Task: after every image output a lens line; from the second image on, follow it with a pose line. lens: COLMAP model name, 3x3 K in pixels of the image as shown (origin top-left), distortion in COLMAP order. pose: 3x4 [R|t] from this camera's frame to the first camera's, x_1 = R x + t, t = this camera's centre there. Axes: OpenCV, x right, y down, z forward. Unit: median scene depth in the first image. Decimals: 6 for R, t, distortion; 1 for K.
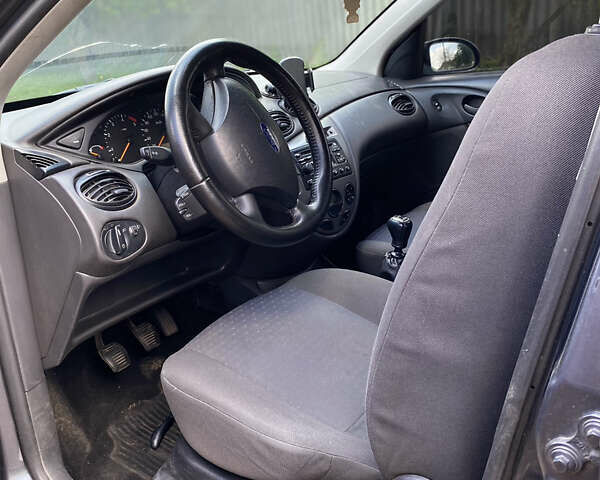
lens RADIAL K [[614.3, 0, 300.0], [0, 614.3, 240.0], [0, 0, 1]] dist [0.189692, -0.533690]
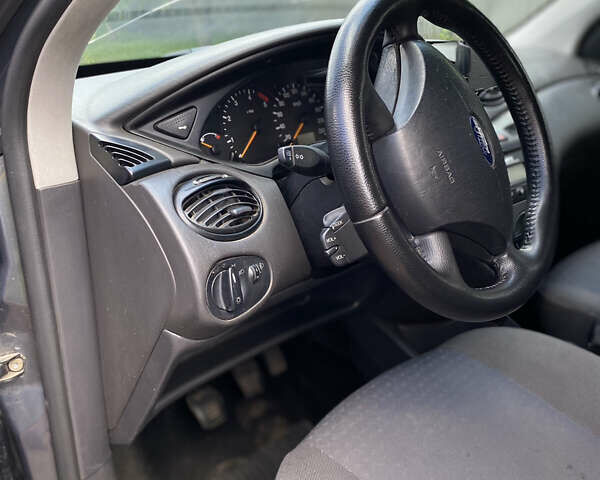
lens RADIAL K [[614.3, 0, 300.0], [0, 614.3, 240.0], [0, 0, 1]] dist [0.189692, -0.533690]
pose [[0.983997, 0.101193, -0.146664, -0.130229], [-0.095978, 0.994487, 0.042228, -0.080566], [0.150129, -0.027476, 0.988285, 0.372775]]
